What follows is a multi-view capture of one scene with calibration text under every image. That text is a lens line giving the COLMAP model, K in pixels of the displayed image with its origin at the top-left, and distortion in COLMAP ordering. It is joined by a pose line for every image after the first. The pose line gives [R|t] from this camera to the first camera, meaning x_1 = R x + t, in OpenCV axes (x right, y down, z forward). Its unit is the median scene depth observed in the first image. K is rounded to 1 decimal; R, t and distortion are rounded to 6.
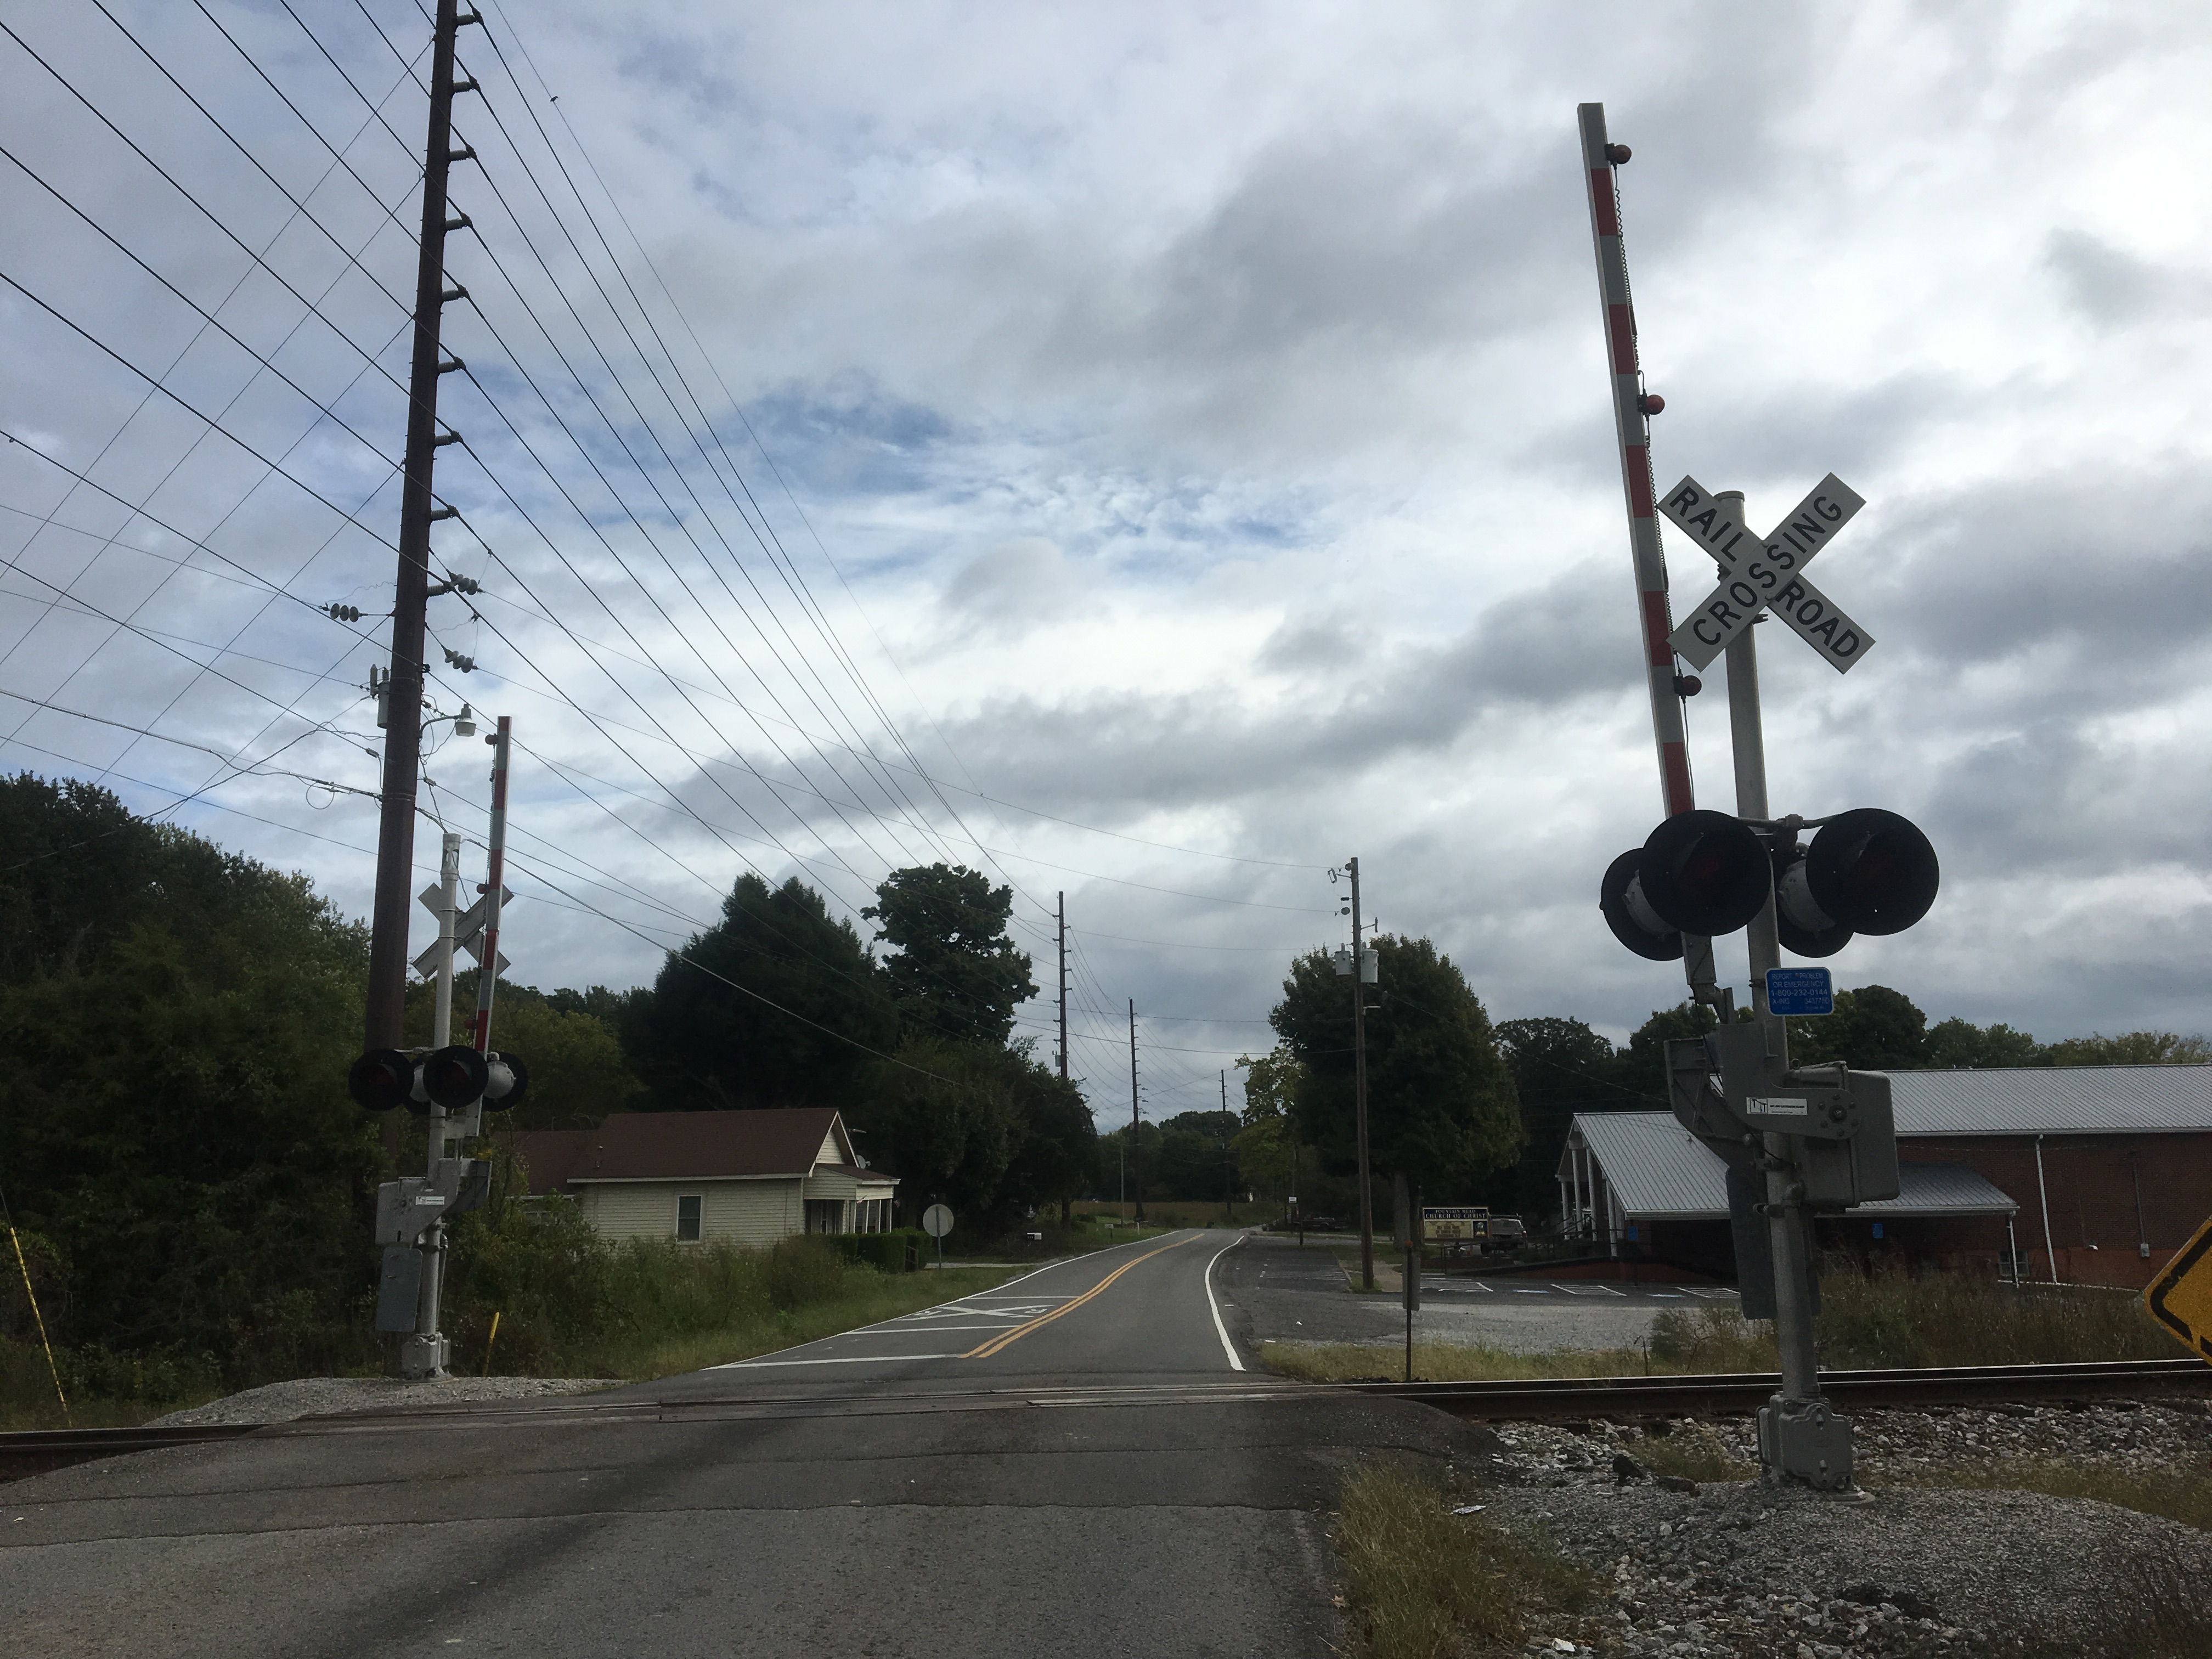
lens RADIAL K [[1859.4, 0, 1088.6], [0, 1859.4, 861.5], [0, 0, 1]] dist [0.091844, -0.111294]
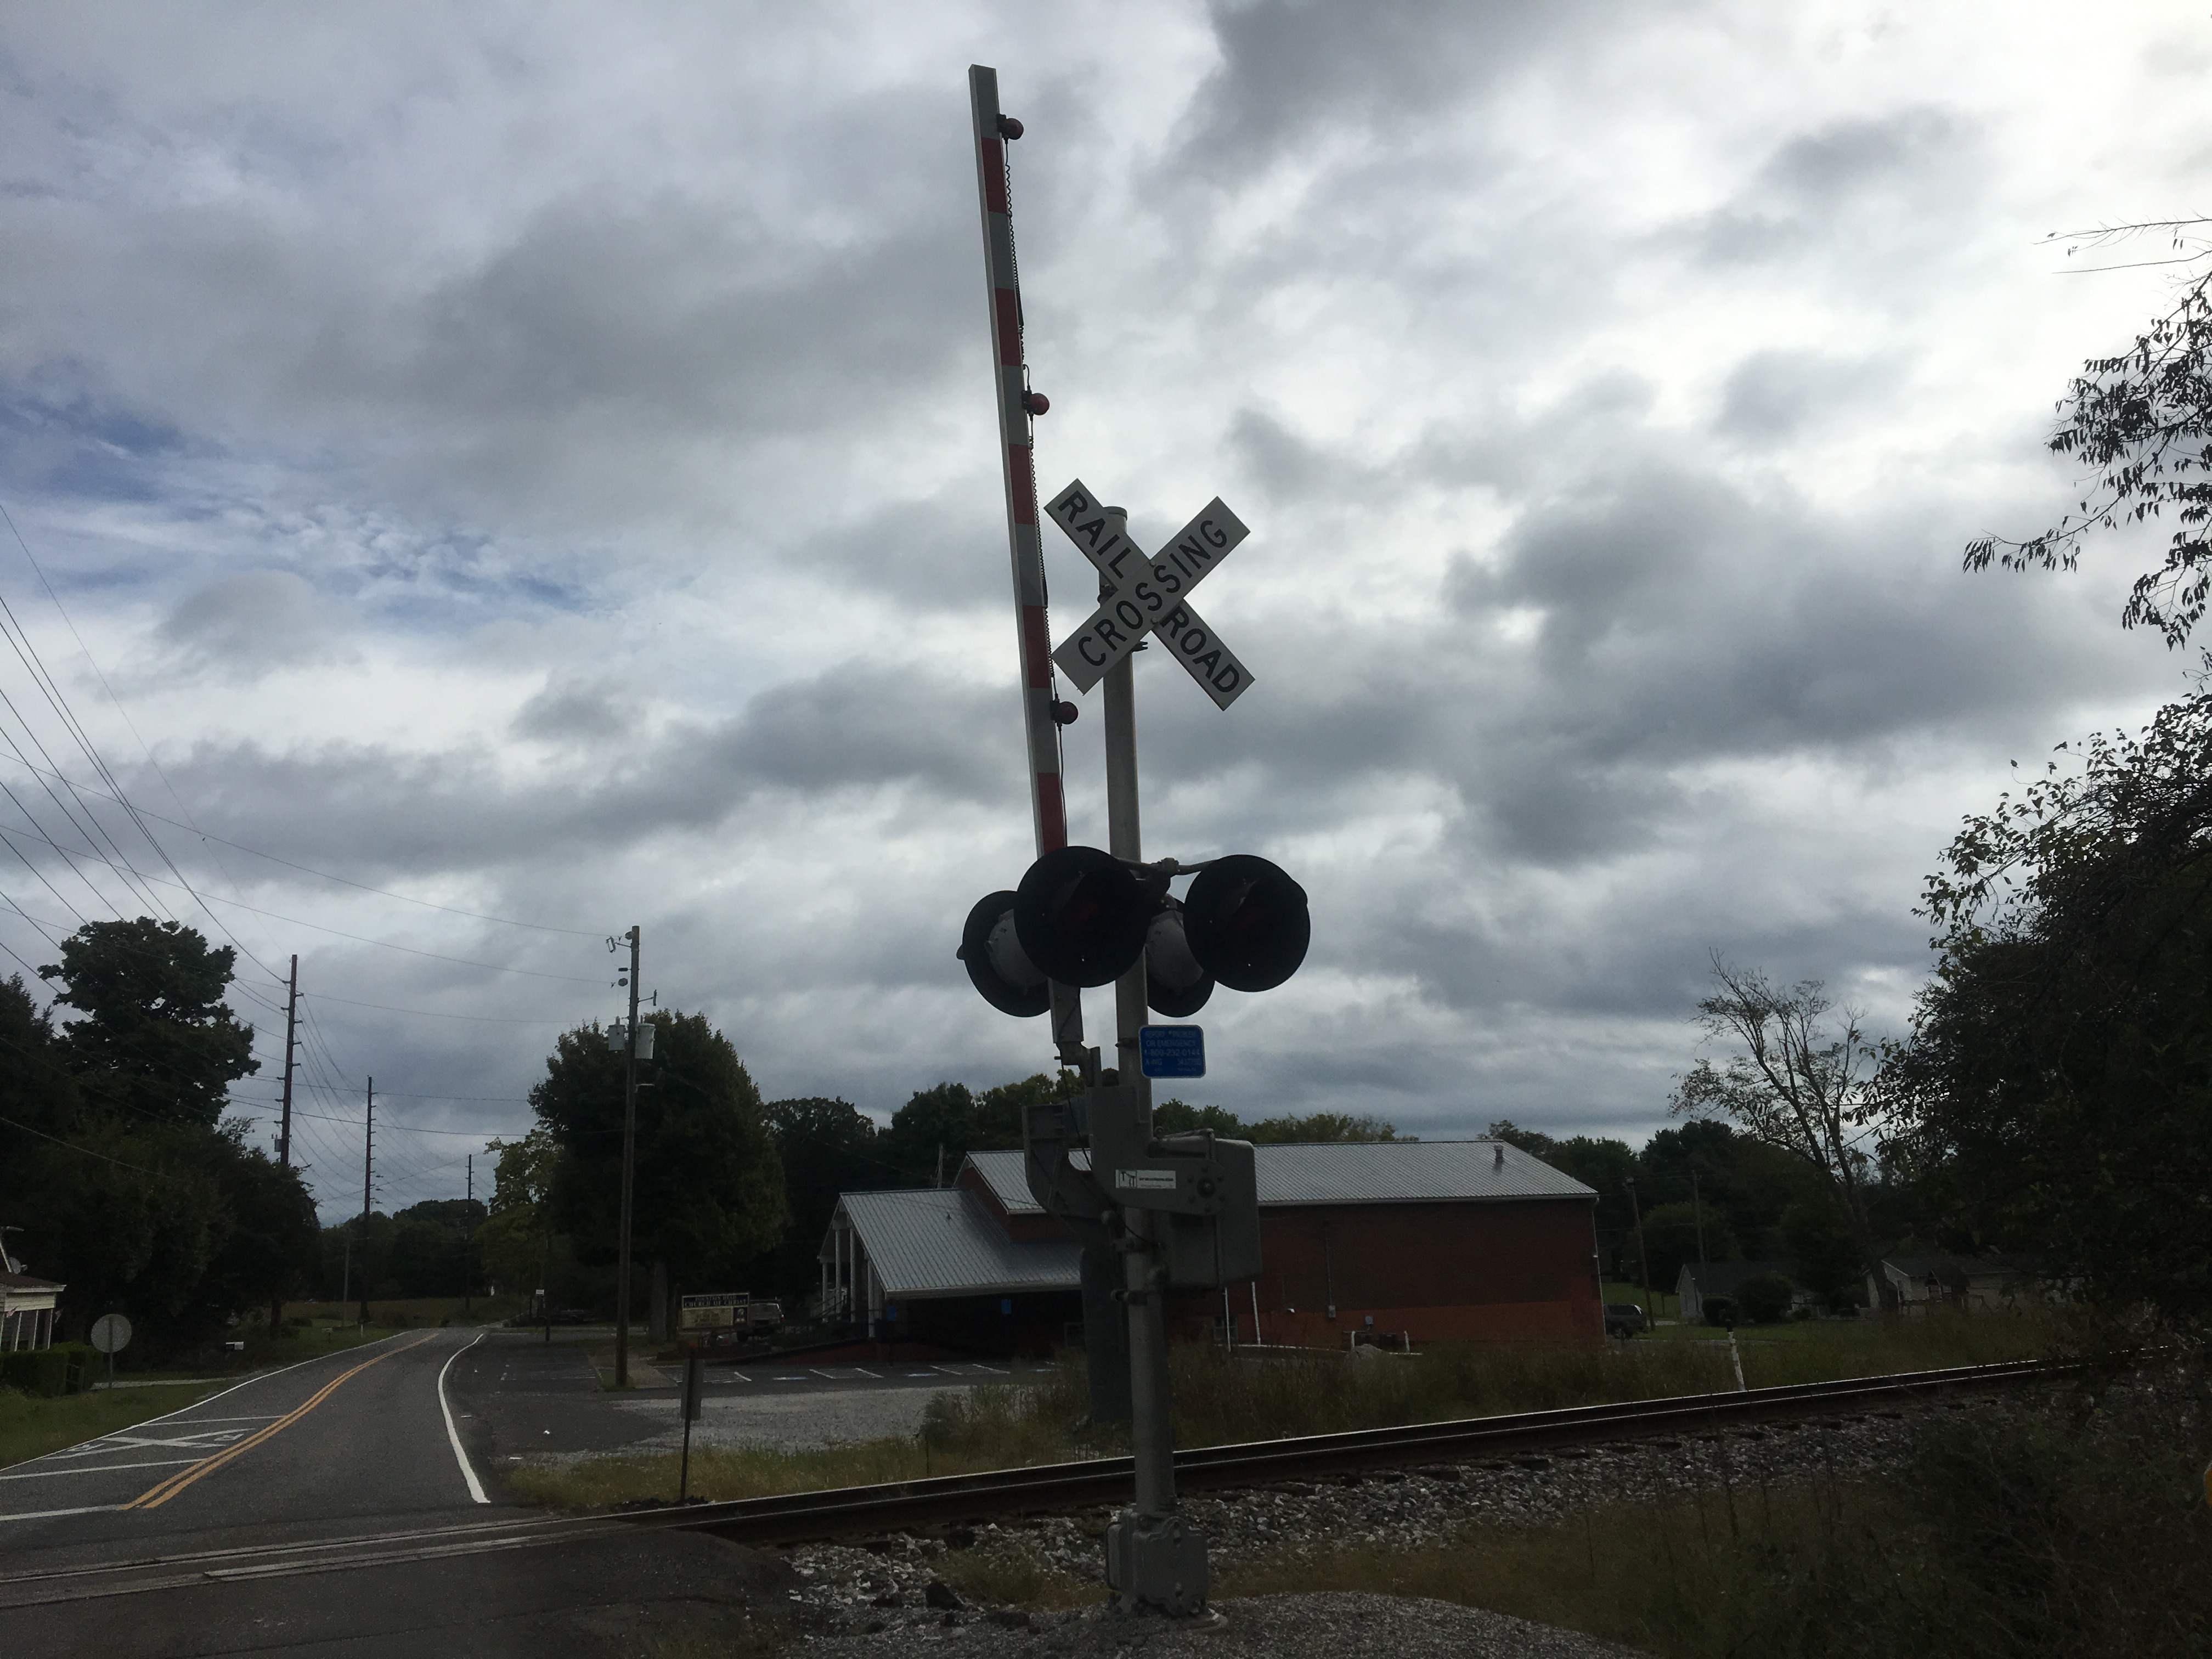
lens RADIAL K [[1859.4, 0, 1052.8], [0, 1859.4, 839.8], [0, 0, 1]] dist [0.091844, -0.111294]
pose [[0.932664, 0.057370, 0.356155, -0.000455], [-0.037946, 0.997398, -0.061295, 0.004299], [-0.358745, 0.043653, 0.932414, 0.031465]]
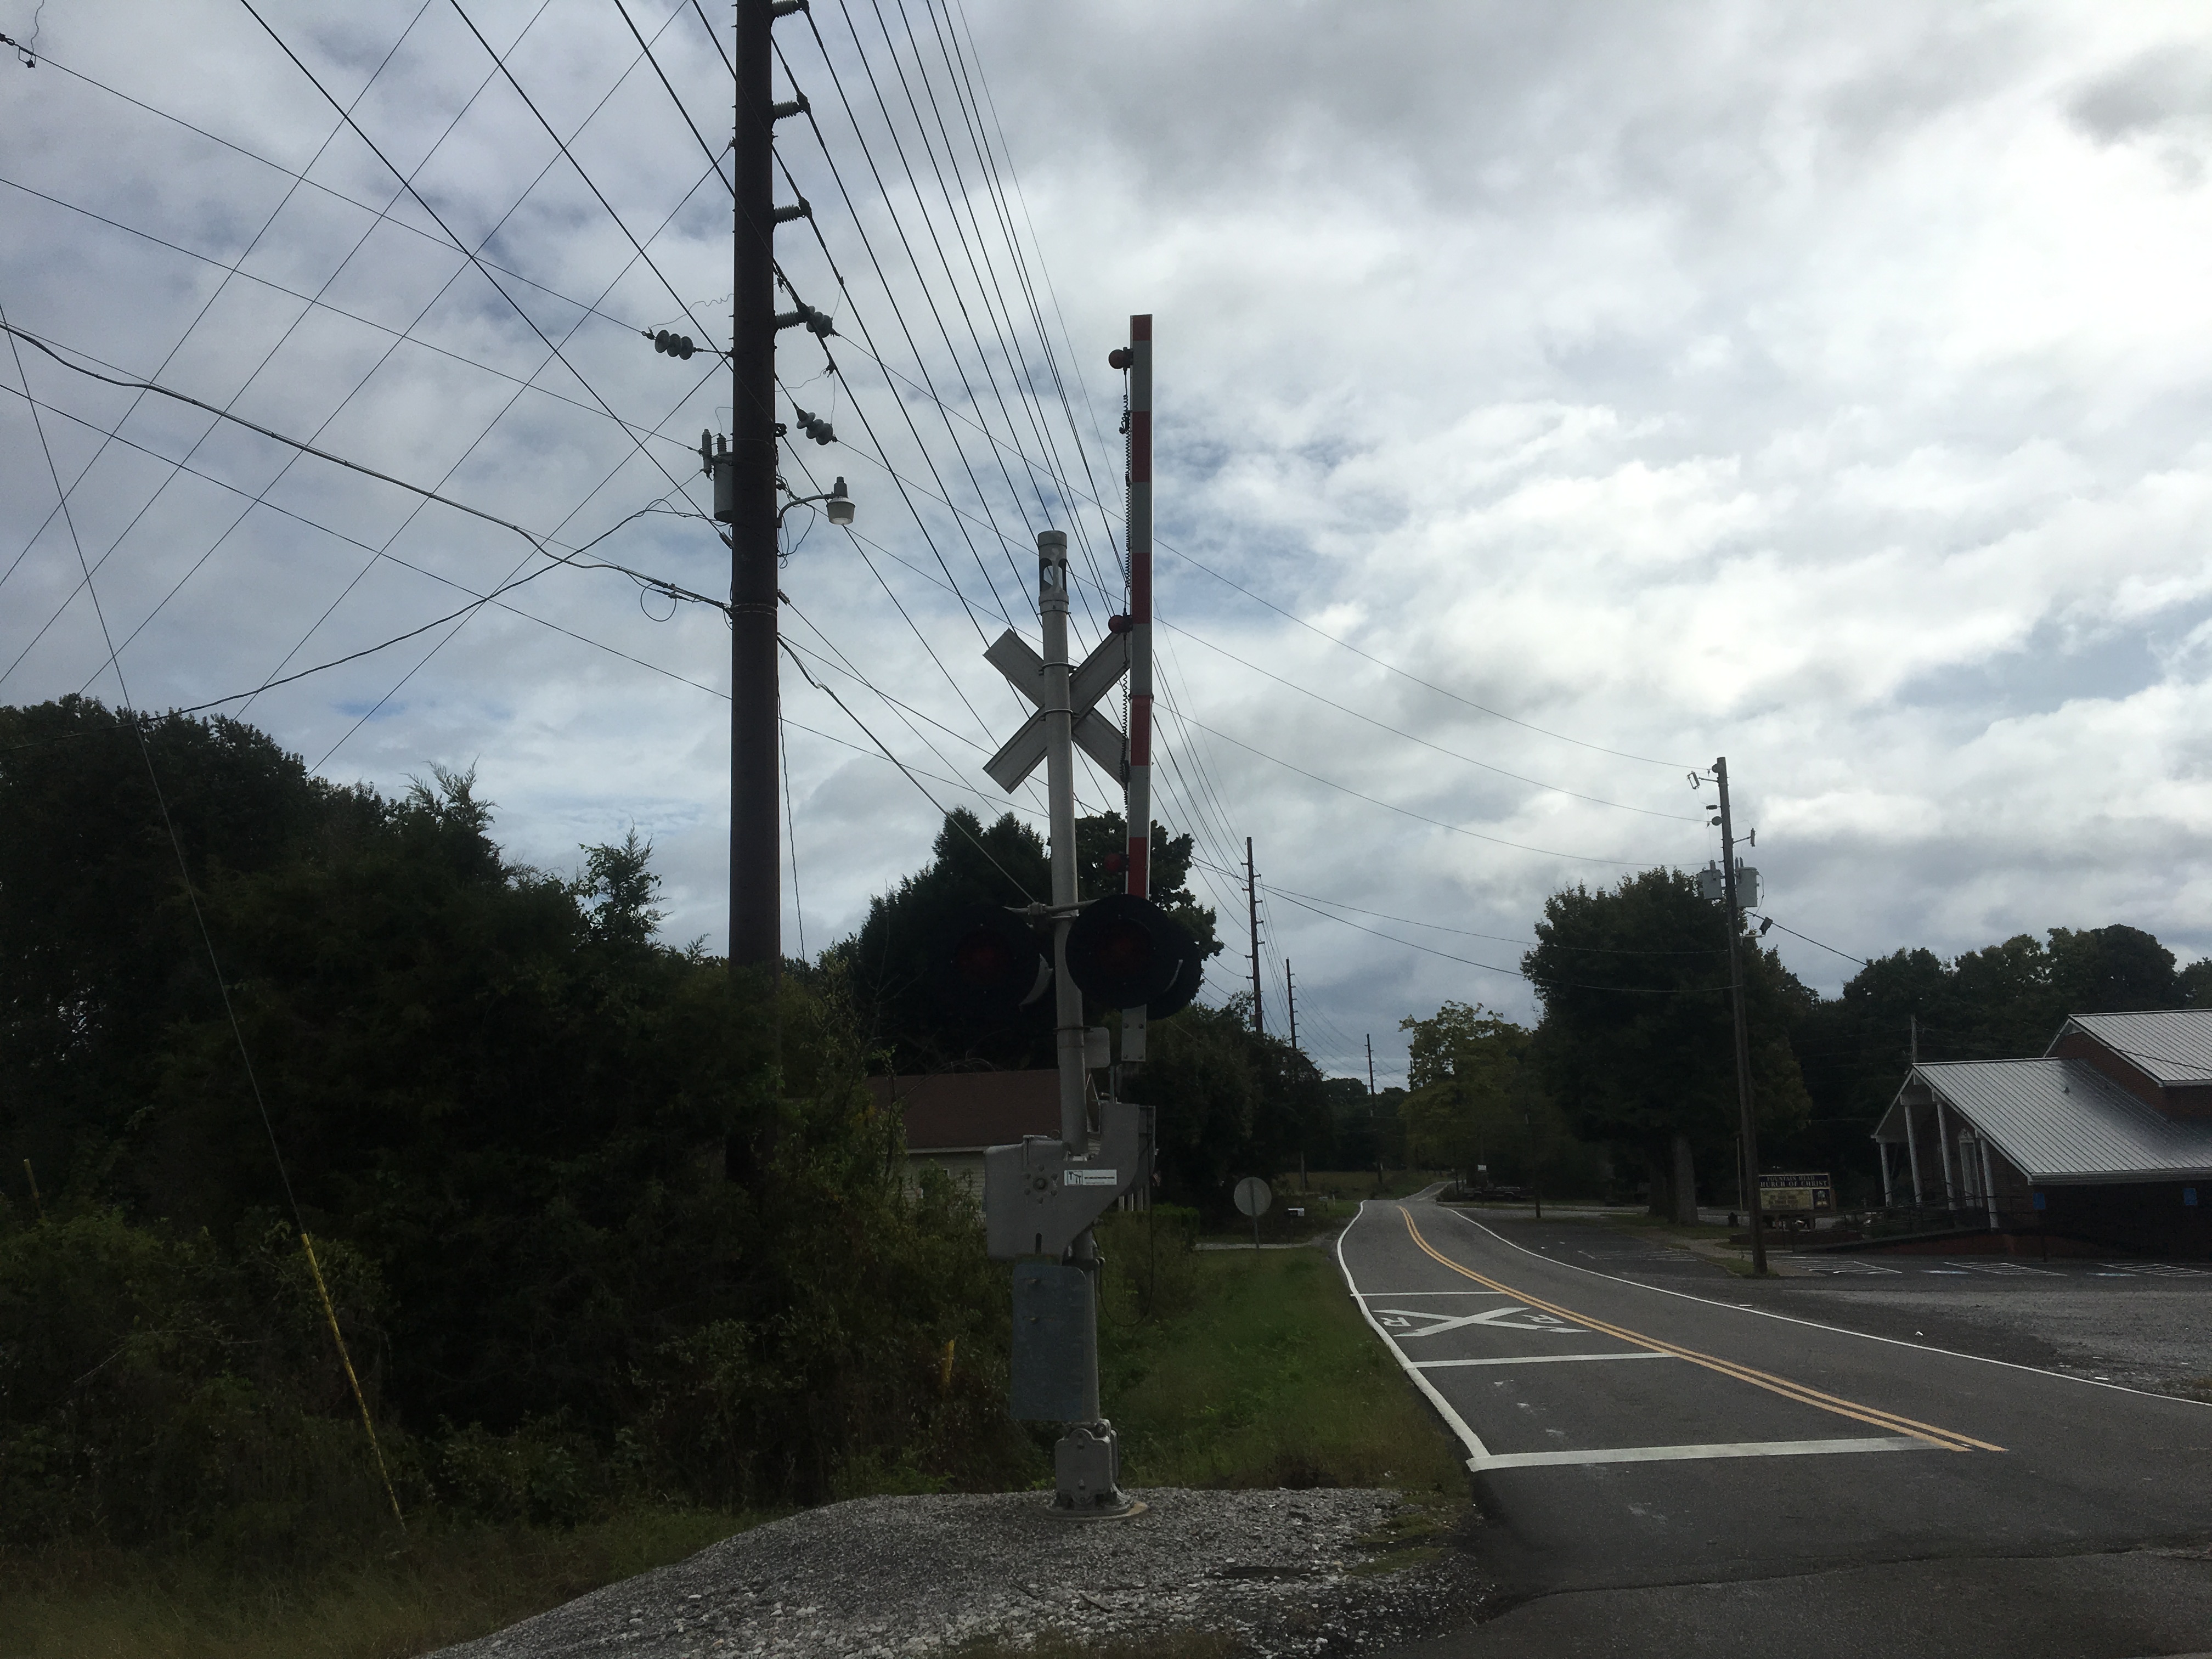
lens RADIAL K [[1859.4, 0, 1070.3], [0, 1859.4, 876.3], [0, 0, 1]] dist [0.091844, -0.111294]
pose [[0.998202, -0.024490, -0.054701, -0.096761], [0.025676, 0.999448, 0.021099, 0.024348], [0.054154, -0.022466, 0.998280, 0.138488]]
